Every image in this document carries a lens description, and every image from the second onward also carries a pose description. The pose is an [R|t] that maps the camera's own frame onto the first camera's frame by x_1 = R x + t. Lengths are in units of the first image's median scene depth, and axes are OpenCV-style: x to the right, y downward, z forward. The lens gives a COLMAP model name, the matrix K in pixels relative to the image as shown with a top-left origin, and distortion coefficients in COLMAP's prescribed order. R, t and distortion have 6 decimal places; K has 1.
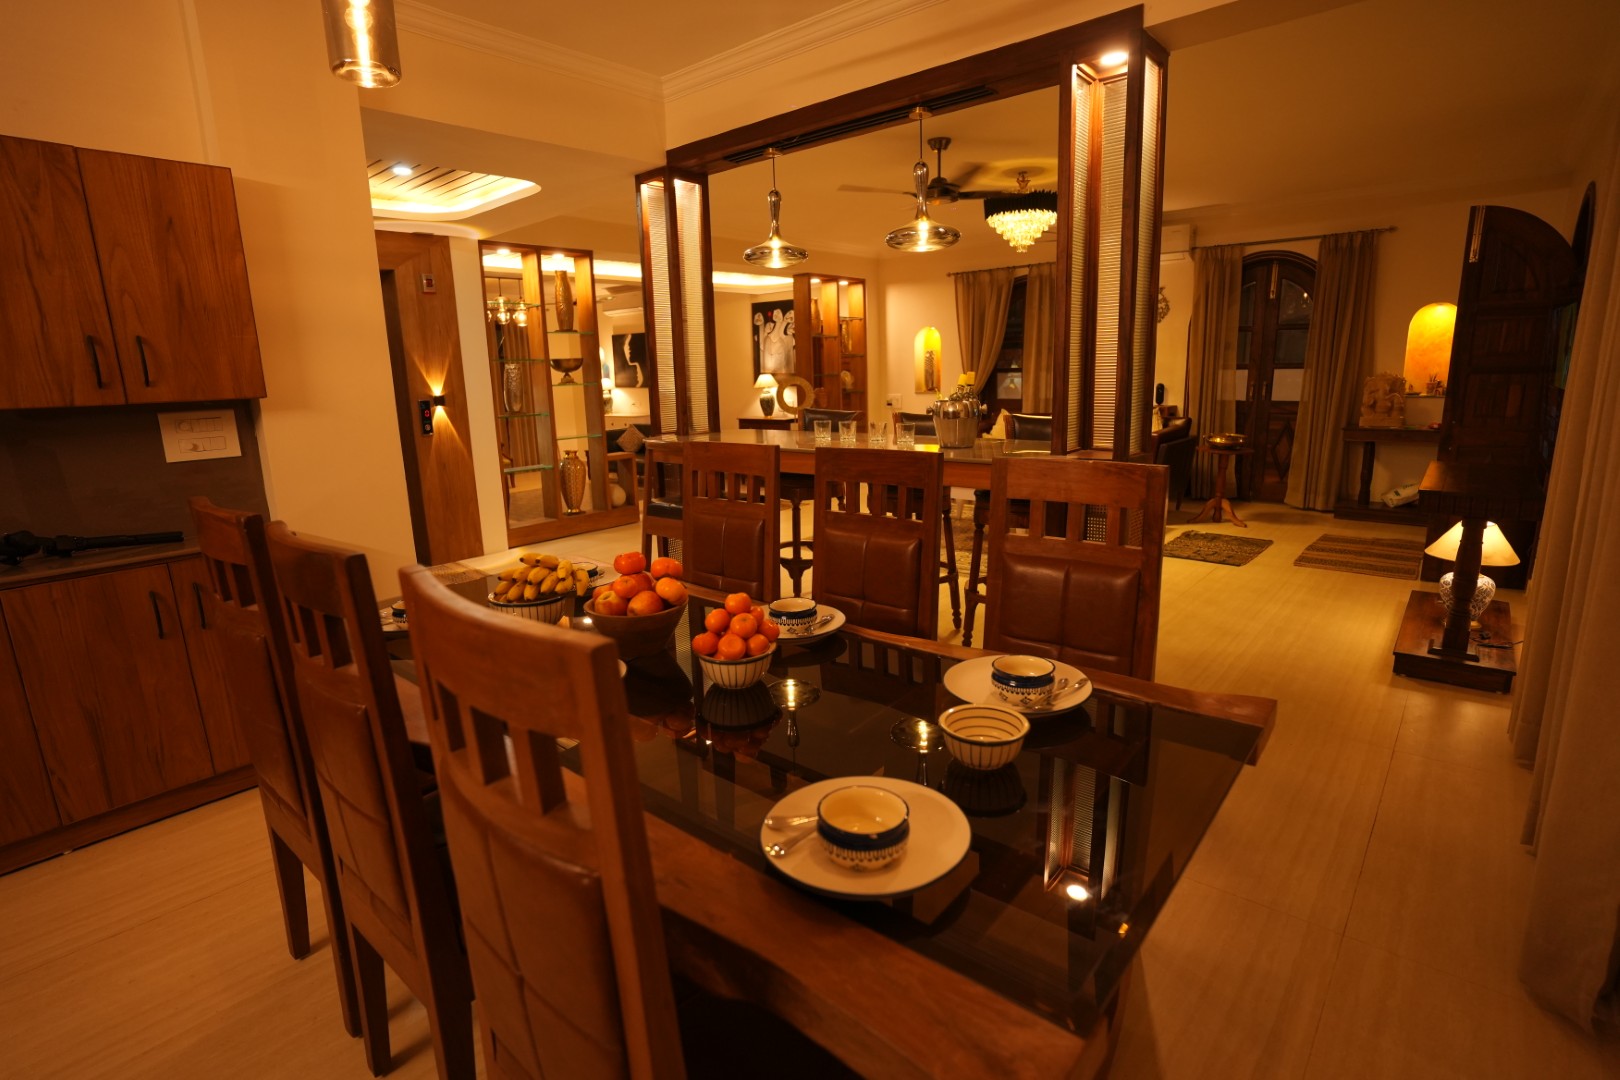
lens RADIAL K [[792.4, 0, 810.1], [0, 792.4, 539.9], [0, 0, 1]] dist [-0.027930, 0.001217]
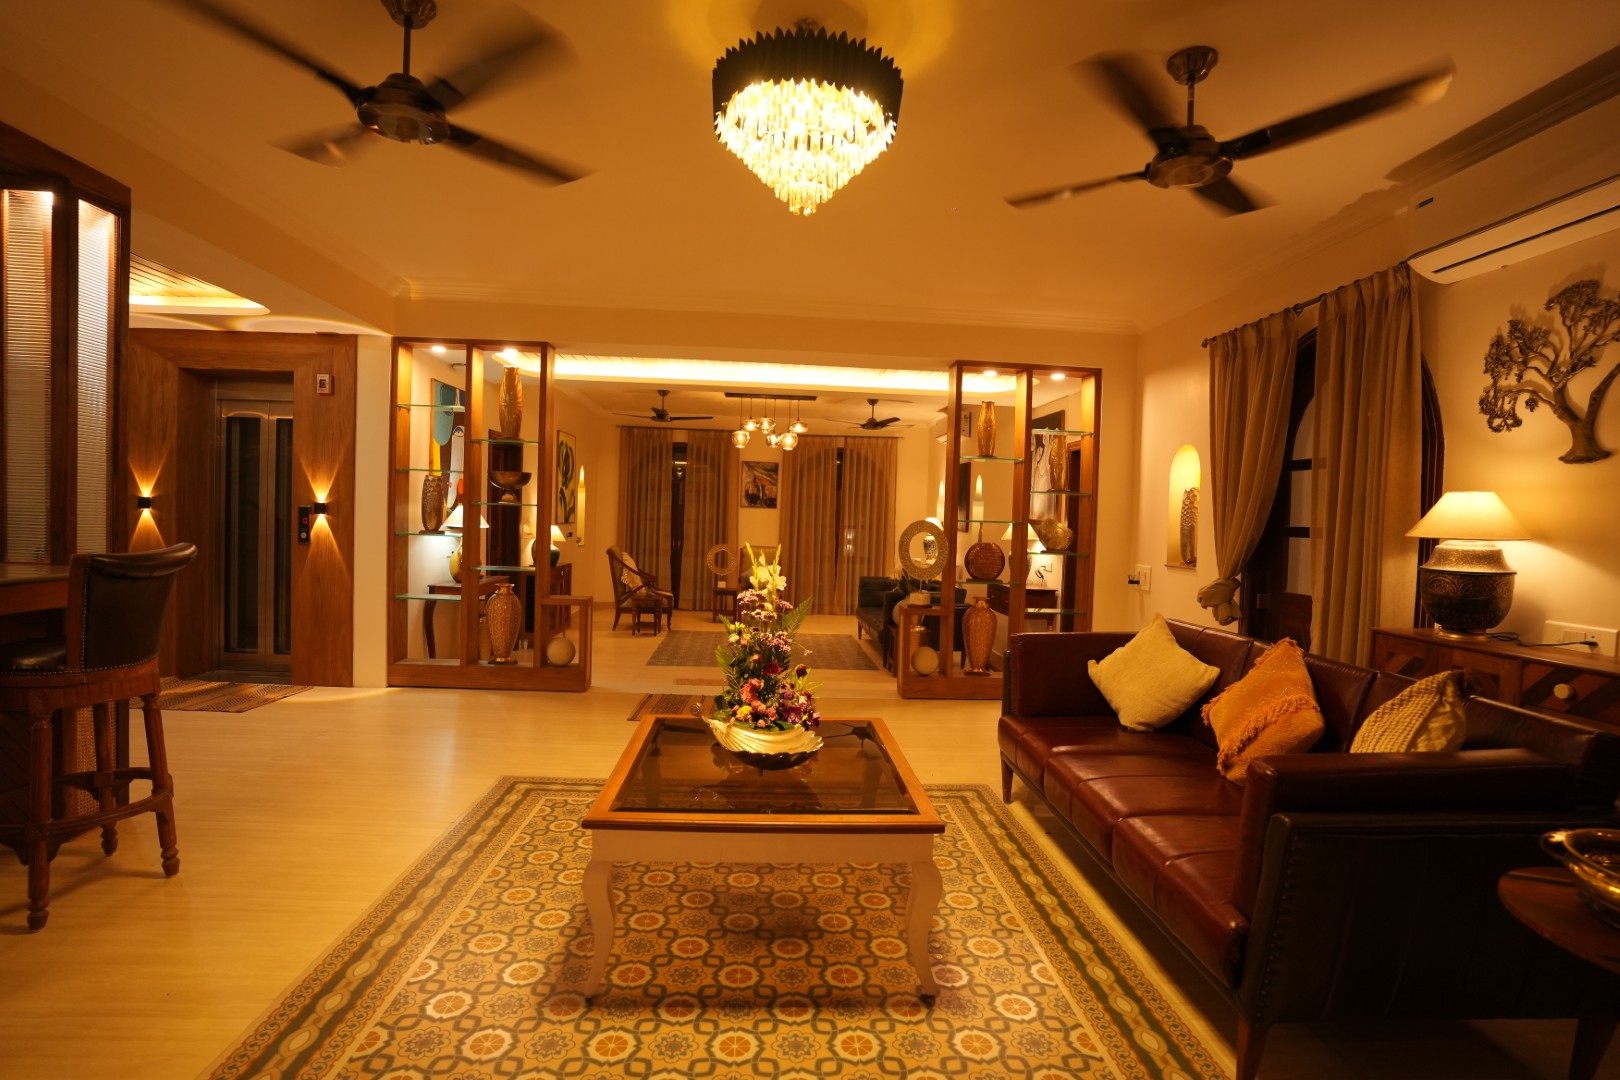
lens RADIAL K [[792.4, 0, 806.1], [0, 792.4, 545.9], [0, 0, 1]] dist [-0.027930, 0.001217]
pose [[0.694454, 0.082413, -0.714802, 0.304798], [-0.206198, 0.974548, -0.087968, -0.090274], [0.689359, 0.208480, 0.693772, 0.405720]]
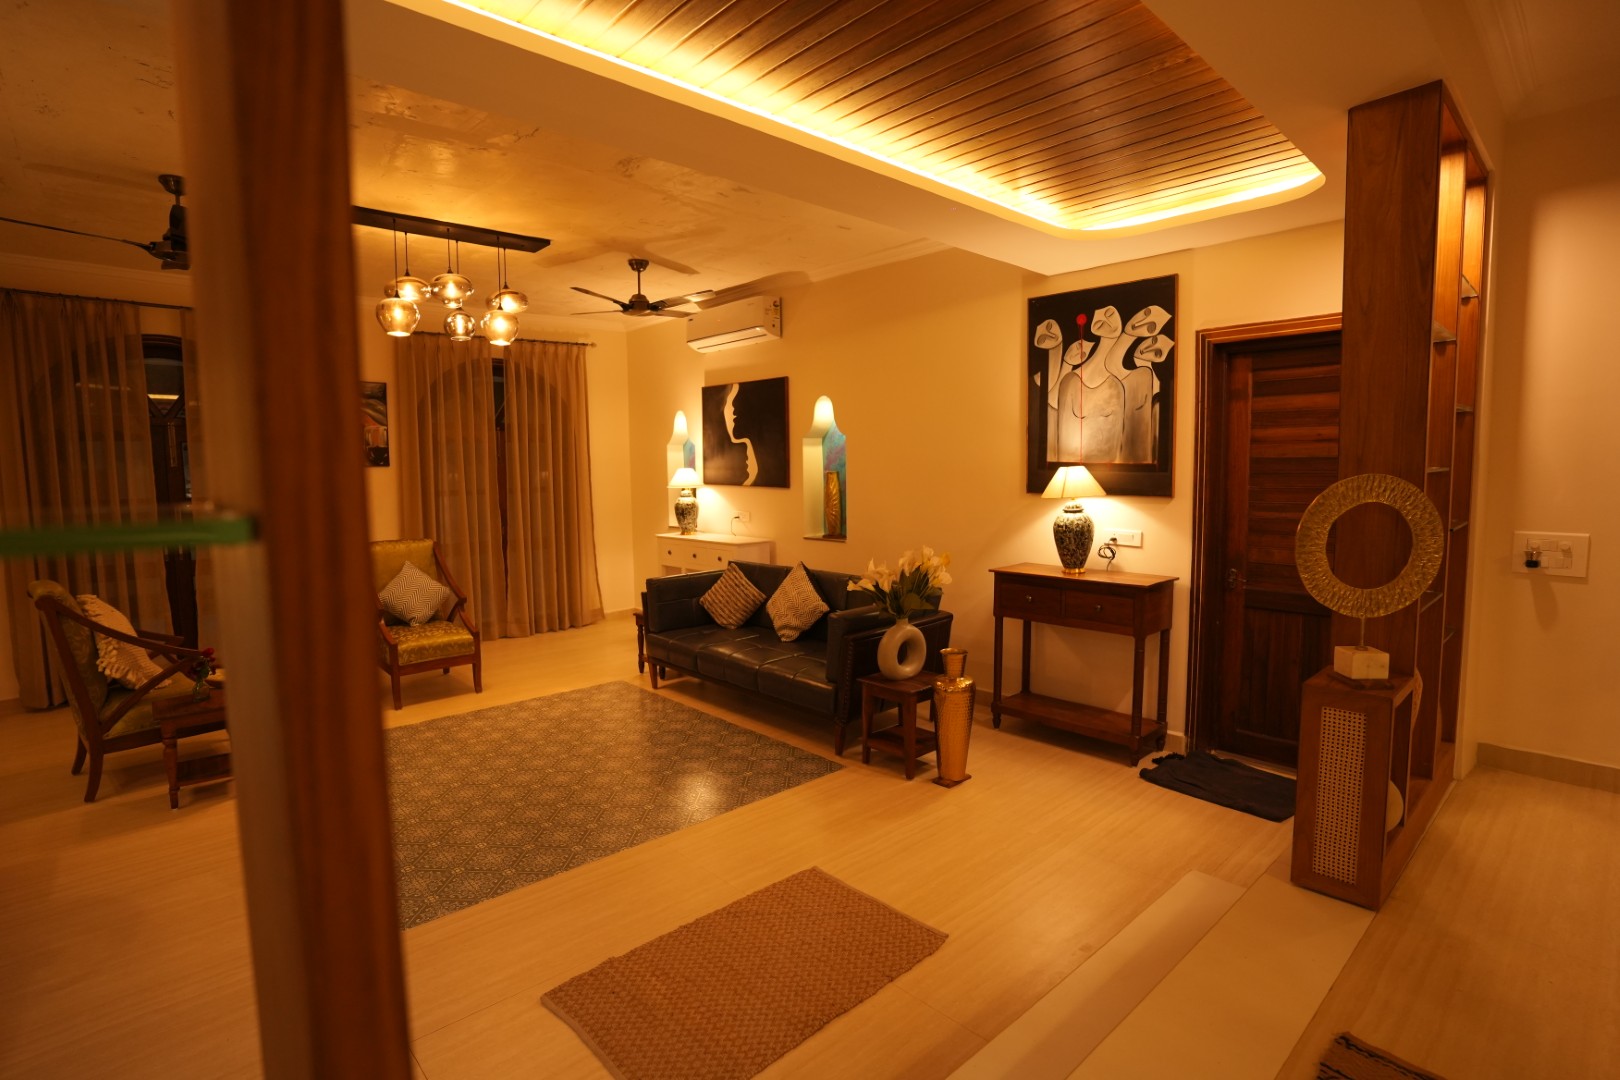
lens RADIAL K [[792.4, 0, 793.8], [0, 792.4, 541.2], [0, 0, 1]] dist [-0.027930, 0.001217]
pose [[0.992025, 0.027205, -0.123074, -0.144926], [-0.040726, 0.993239, -0.108713, -0.120719], [0.119284, 0.112858, 0.986425, 0.588889]]
